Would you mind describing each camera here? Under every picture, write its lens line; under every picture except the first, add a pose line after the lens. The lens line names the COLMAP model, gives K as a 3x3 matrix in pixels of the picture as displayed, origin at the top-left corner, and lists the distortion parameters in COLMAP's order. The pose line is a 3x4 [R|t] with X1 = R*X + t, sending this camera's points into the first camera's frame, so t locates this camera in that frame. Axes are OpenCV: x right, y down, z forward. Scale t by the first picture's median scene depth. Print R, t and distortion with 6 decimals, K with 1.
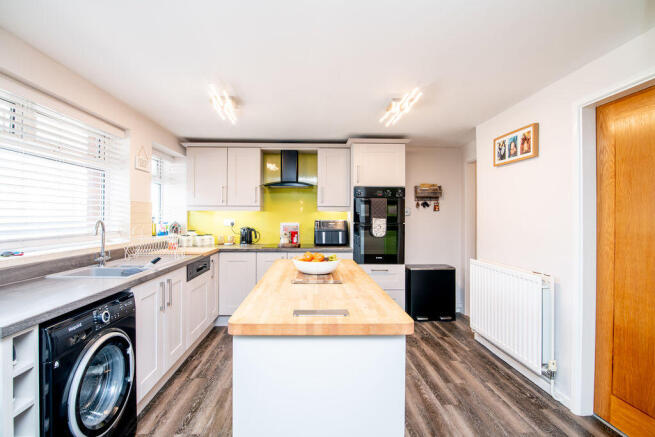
lens RADIAL K [[311.6, 0, 327.2], [0, 311.6, 215.8], [0, 0, 1]] dist [-0.020386, 0.000157]
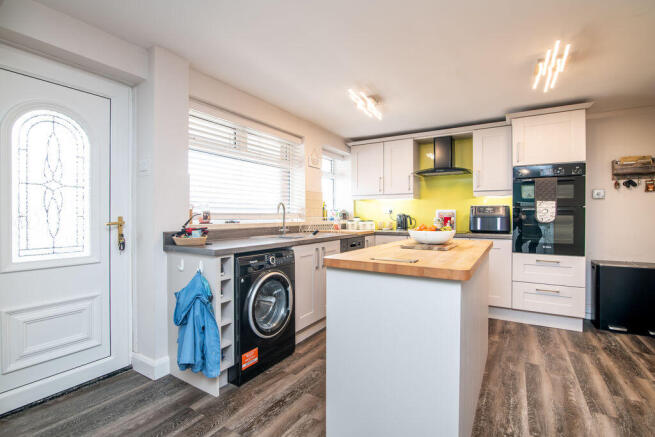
lens RADIAL K [[311.6, 0, 327.2], [0, 311.6, 215.8], [0, 0, 1]] dist [-0.020386, 0.000157]
pose [[0.833923, -0.004418, -0.551863, 0.133932], [0.007845, 0.999962, 0.003849, 0.041673], [0.551825, -0.007539, 0.833926, -0.046839]]
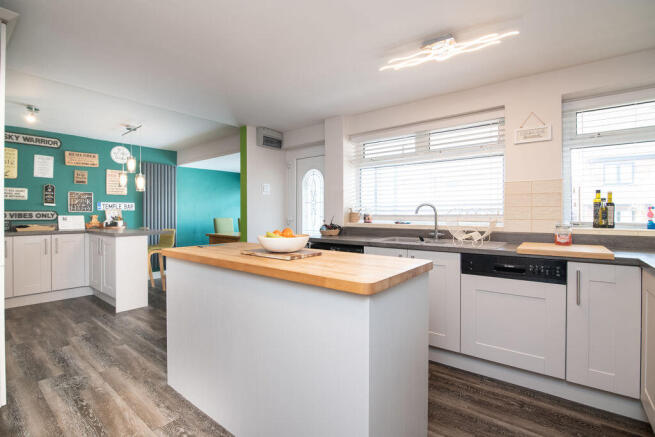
lens RADIAL K [[311.6, 0, 327.2], [0, 311.6, 215.8], [0, 0, 1]] dist [-0.020386, 0.000157]
pose [[-0.657197, -0.005798, -0.753696, 0.306401], [-0.001859, 0.999980, -0.006072, 0.044037], [0.753716, -0.002590, -0.657195, 0.910855]]
